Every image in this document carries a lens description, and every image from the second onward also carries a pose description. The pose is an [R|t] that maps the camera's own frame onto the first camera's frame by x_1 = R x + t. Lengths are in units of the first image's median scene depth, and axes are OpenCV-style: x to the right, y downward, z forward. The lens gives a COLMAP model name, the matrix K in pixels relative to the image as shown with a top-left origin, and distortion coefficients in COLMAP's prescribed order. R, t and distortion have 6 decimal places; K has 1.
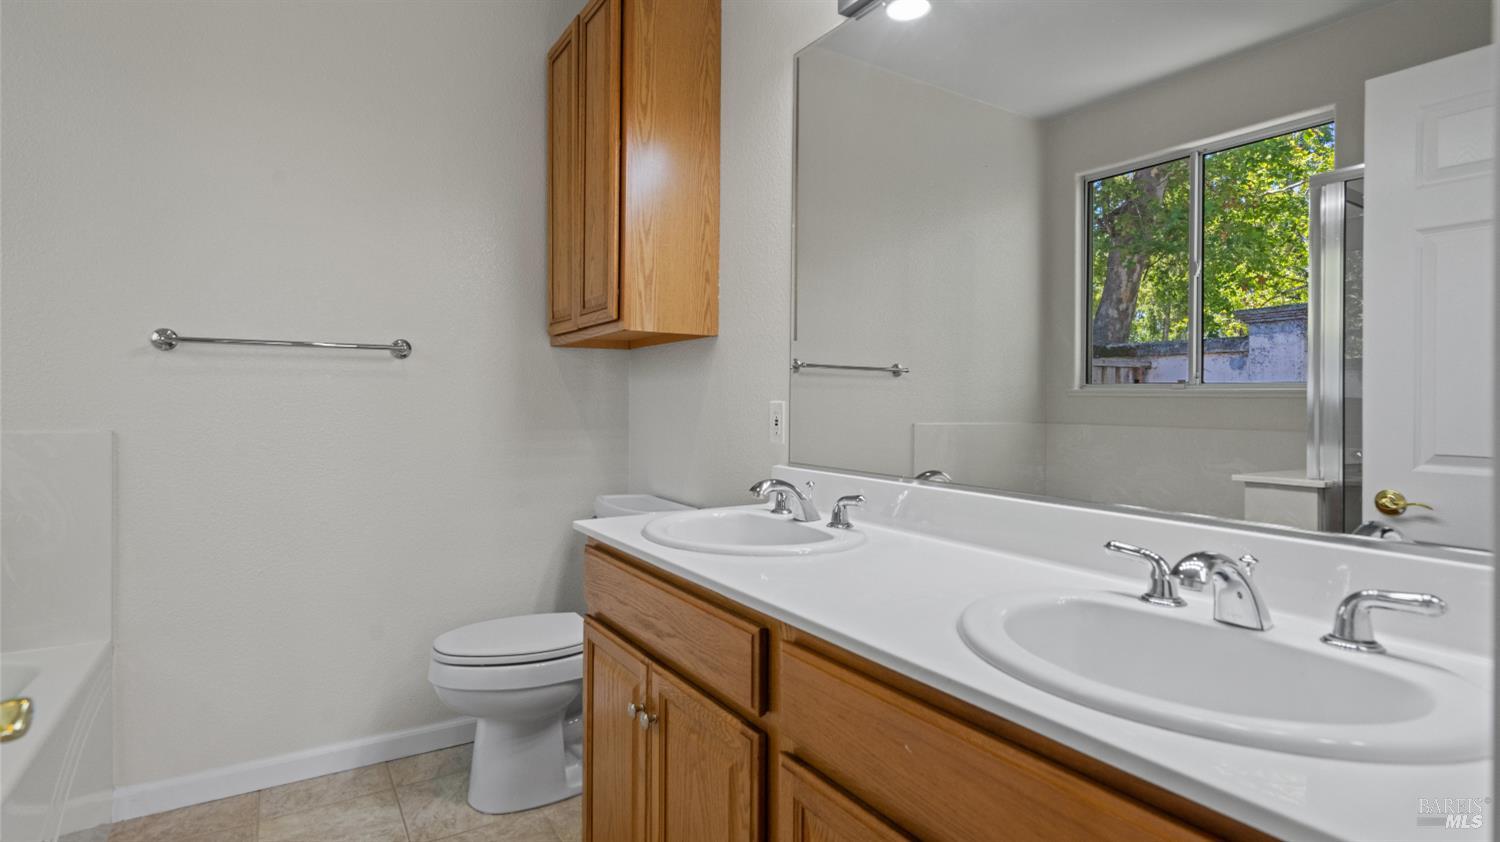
lens RADIAL K [[740.8, 0, 747.8], [0, 740.8, 405.2], [0, 0, 1]] dist [-0.000846, 0.000934]
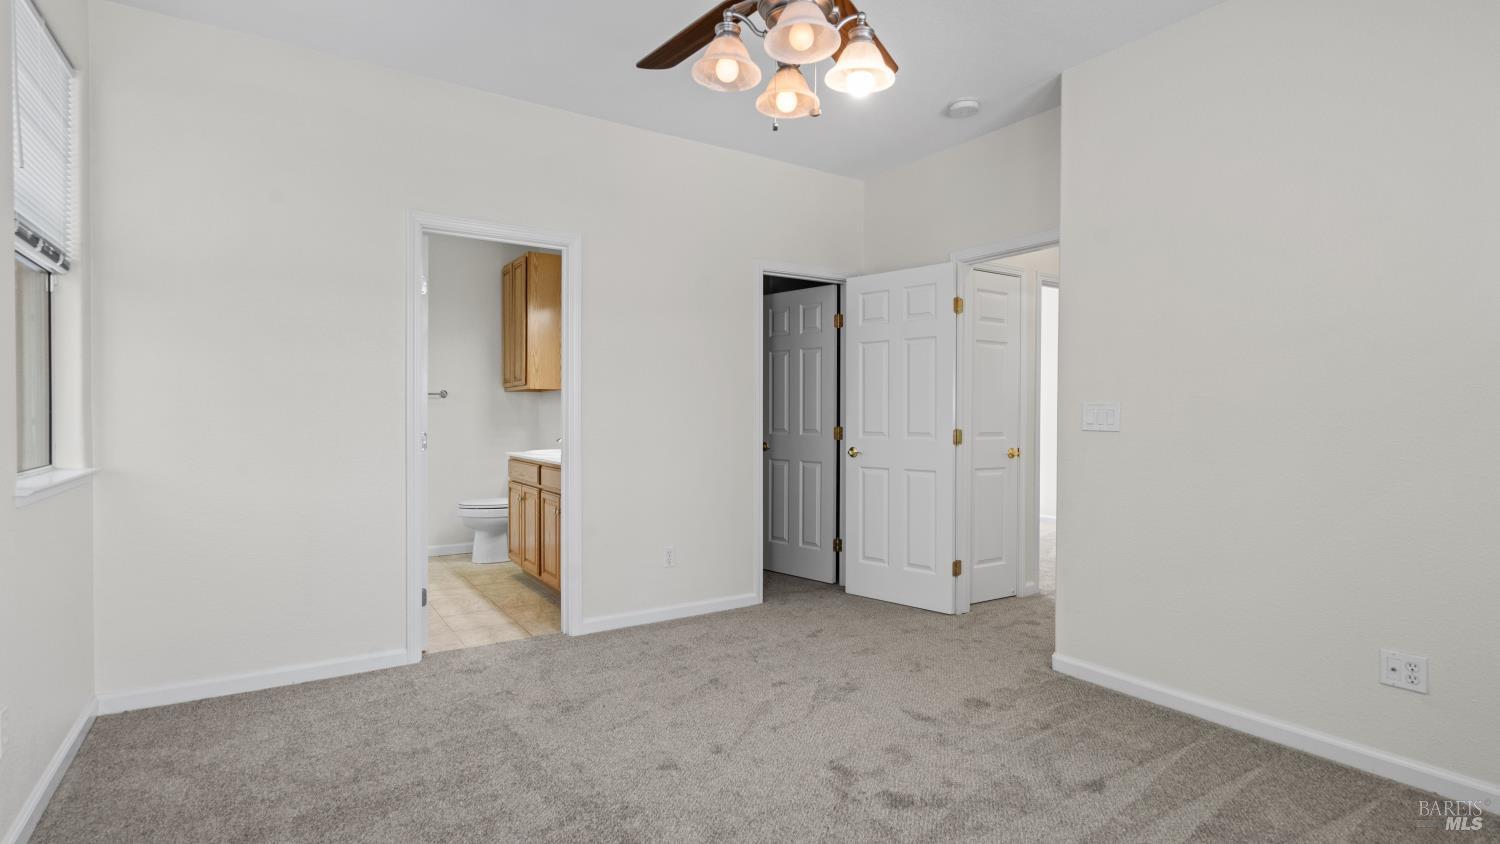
lens RADIAL K [[723.7, 0, 748.2], [0, 723.7, 406.7], [0, 0, 1]] dist [-0.000162, 0.000340]
pose [[0.999842, -0.011388, 0.013621, 0.605012], [0.011466, 0.999918, -0.005645, -0.009541], [-0.013556, 0.005800, 0.999891, -1.673115]]
